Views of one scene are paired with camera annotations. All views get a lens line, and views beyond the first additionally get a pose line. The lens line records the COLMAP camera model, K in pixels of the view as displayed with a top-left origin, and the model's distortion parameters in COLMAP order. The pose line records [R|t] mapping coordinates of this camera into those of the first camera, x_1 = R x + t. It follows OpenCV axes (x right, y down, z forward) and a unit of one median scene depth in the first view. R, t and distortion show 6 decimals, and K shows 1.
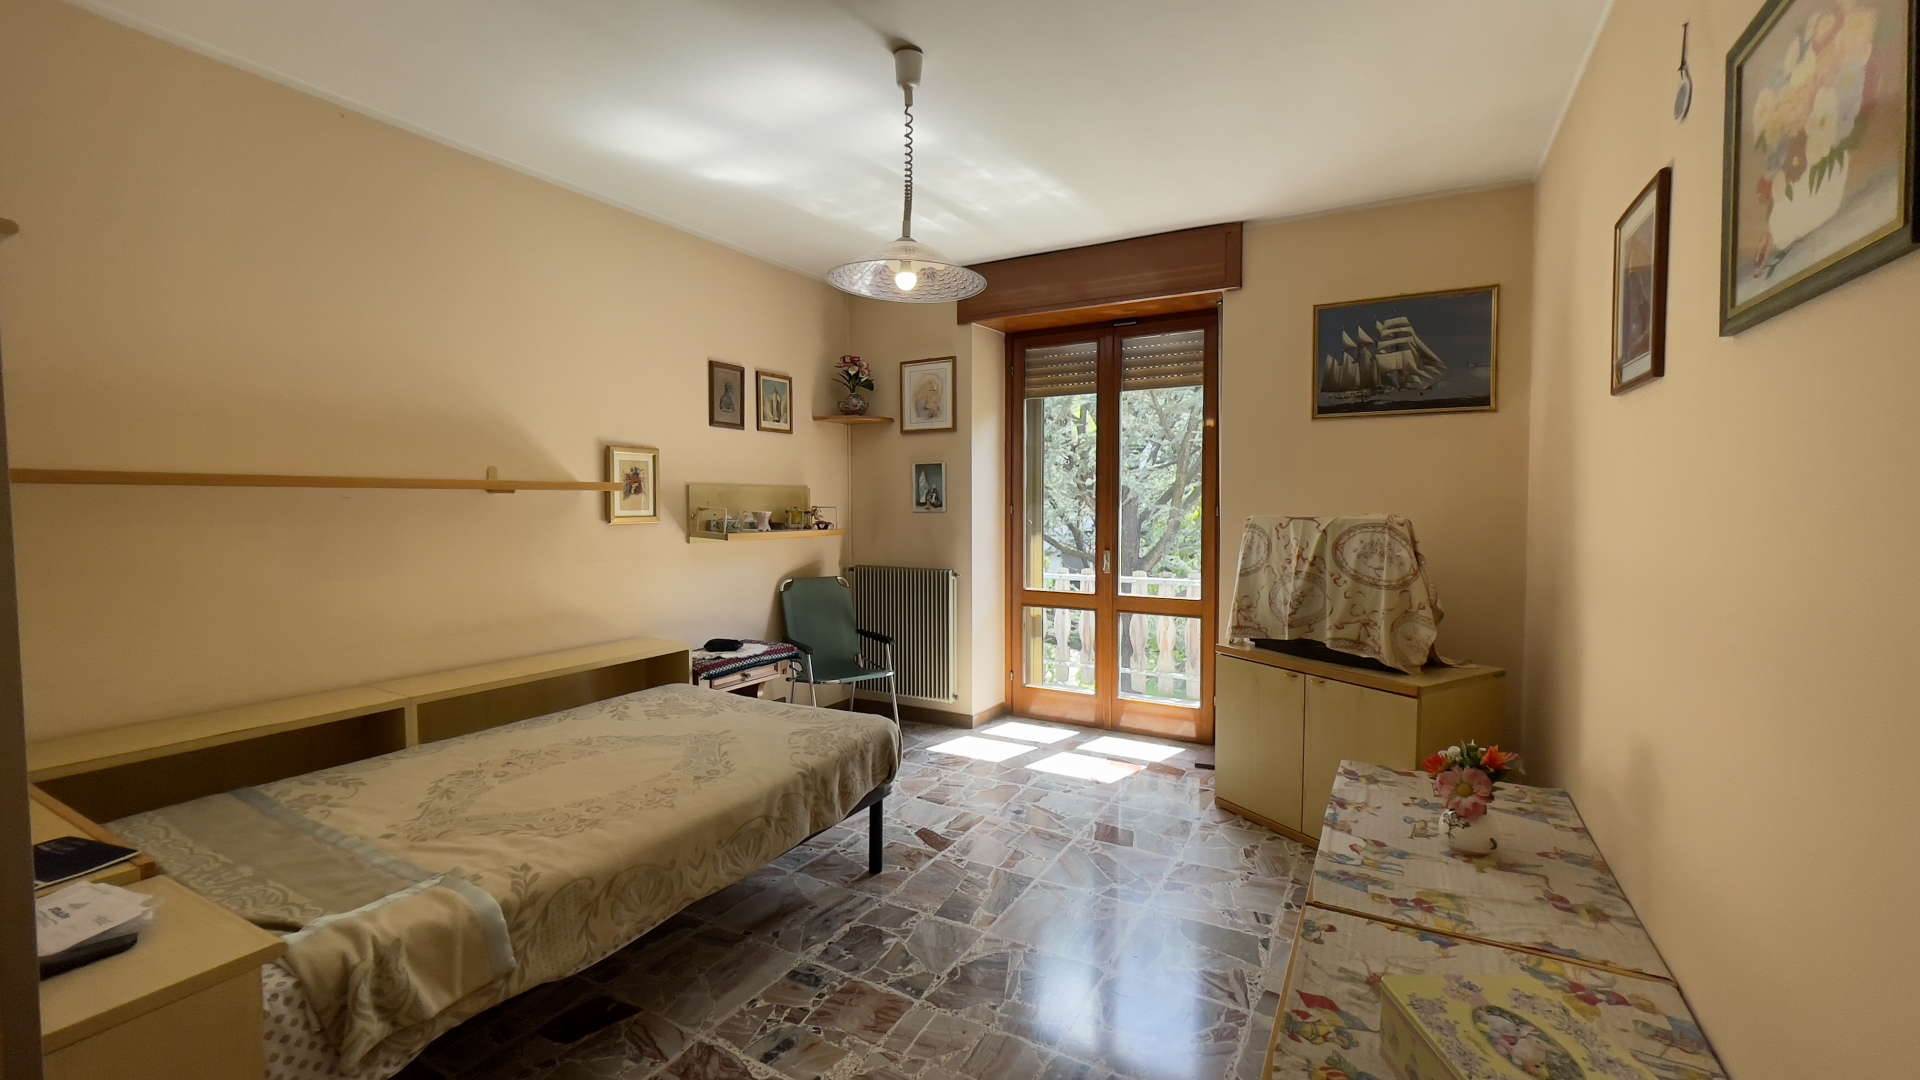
lens RADIAL K [[779.5, 0, 966.1], [0, 779.5, 532.6], [0, 0, 1]] dist [0.003676, -0.000458]
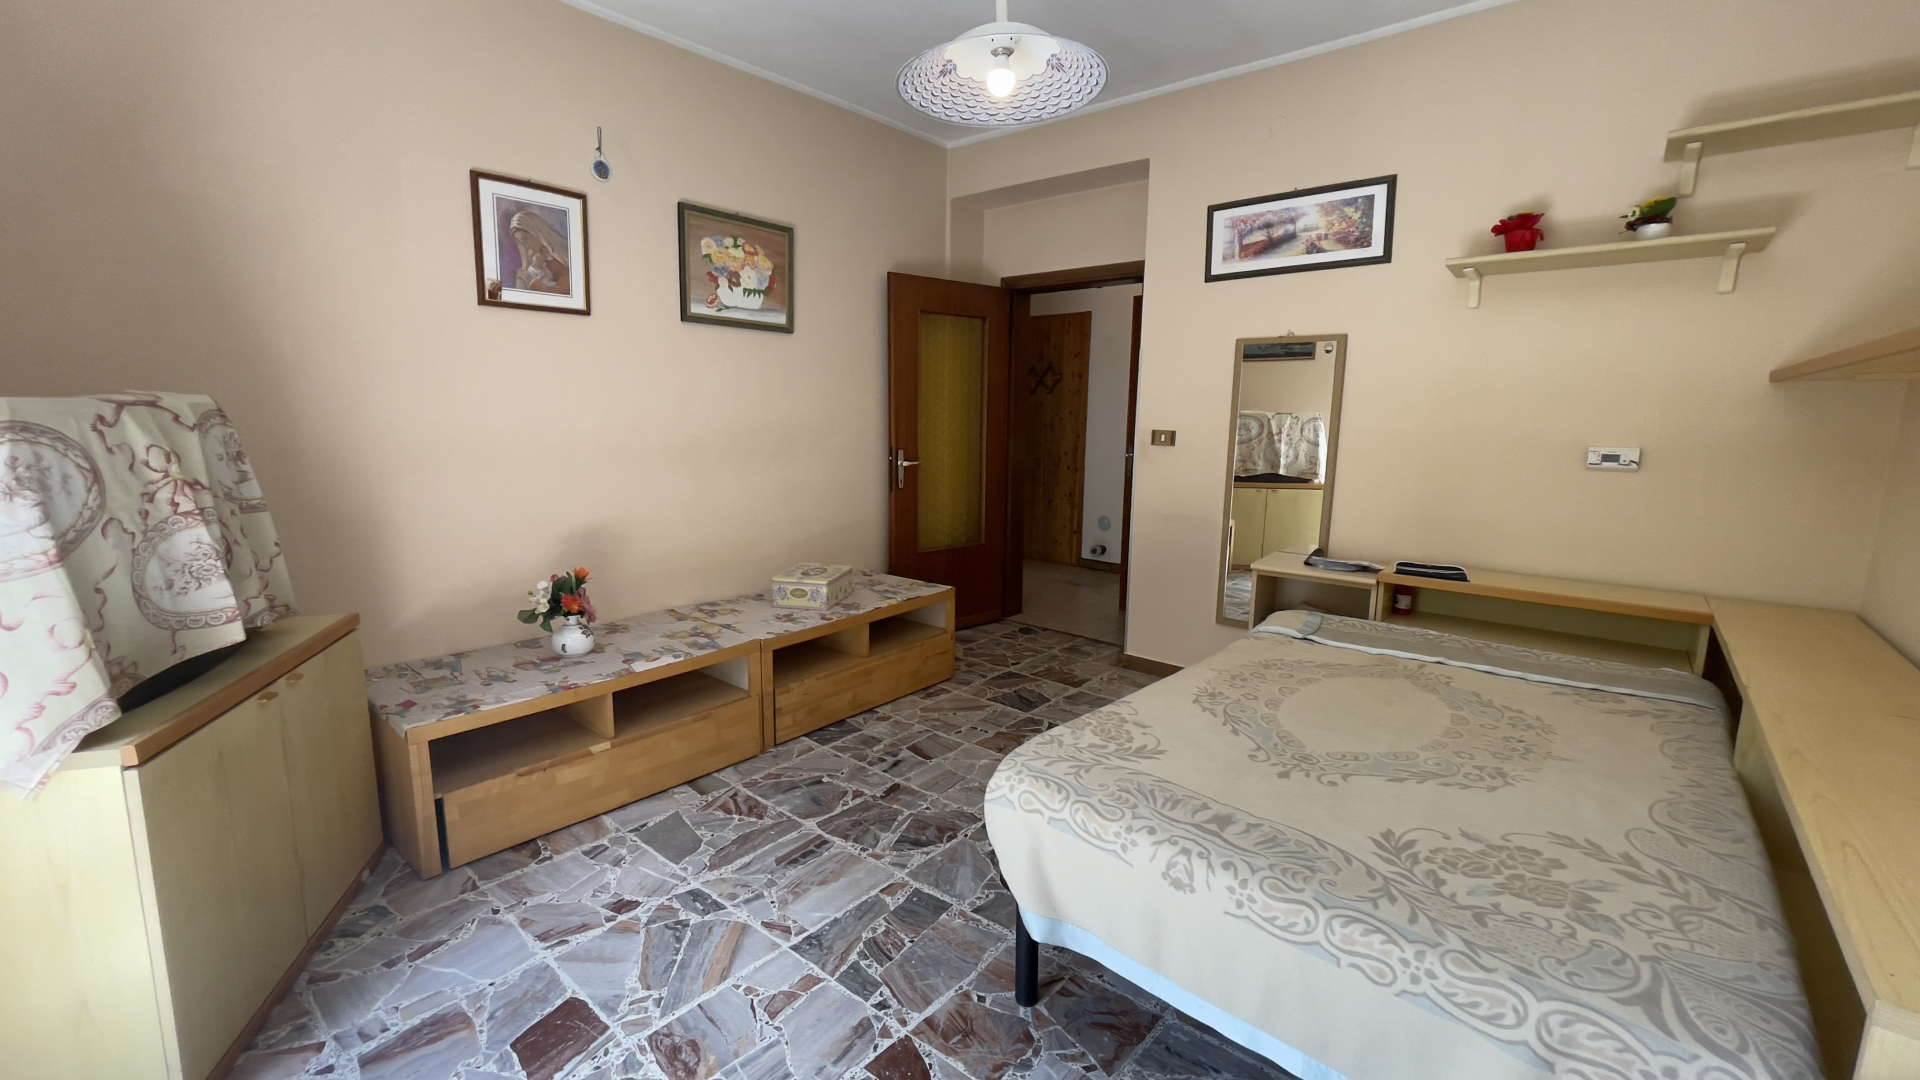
lens RADIAL K [[779.5, 0, 954.5], [0, 779.5, 534.2], [0, 0, 1]] dist [0.003676, -0.000458]
pose [[-0.980484, -0.039944, 0.192498, -0.184339], [-0.000921, 0.980065, 0.198676, -0.043549], [-0.196596, 0.194622, -0.960975, 1.714106]]
